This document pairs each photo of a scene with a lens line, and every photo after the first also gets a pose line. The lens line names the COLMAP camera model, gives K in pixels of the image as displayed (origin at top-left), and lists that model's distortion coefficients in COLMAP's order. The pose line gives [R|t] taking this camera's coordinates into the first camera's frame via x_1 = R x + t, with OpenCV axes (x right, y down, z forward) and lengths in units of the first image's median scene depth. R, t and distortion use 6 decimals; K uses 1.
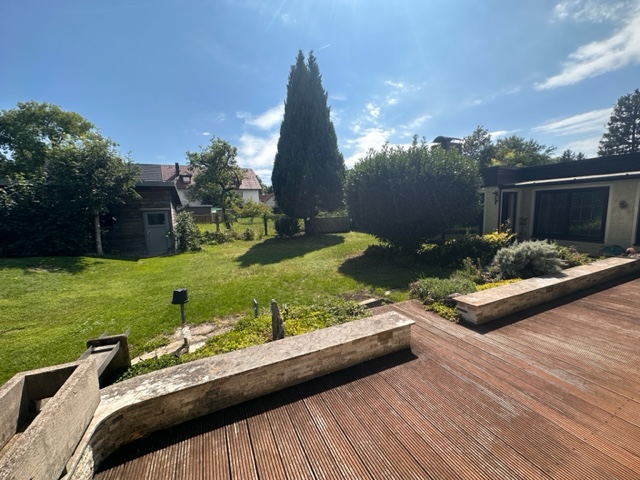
lens RADIAL K [[254.3, 0, 320.0], [0, 254.3, 240.0], [0, 0, 1]] dist [-0.002558, -0.000336]
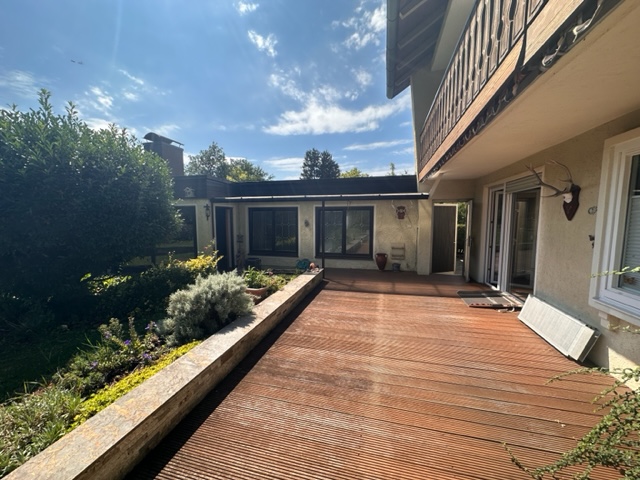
lens RADIAL K [[254.3, 0, 320.0], [0, 254.3, 240.0], [0, 0, 1]] dist [-0.002558, -0.000336]
pose [[0.626311, -0.034543, 0.778808, 0.305822], [0.074991, 0.997055, -0.016084, -0.038394], [-0.775958, 0.068477, 0.627056, 0.214279]]
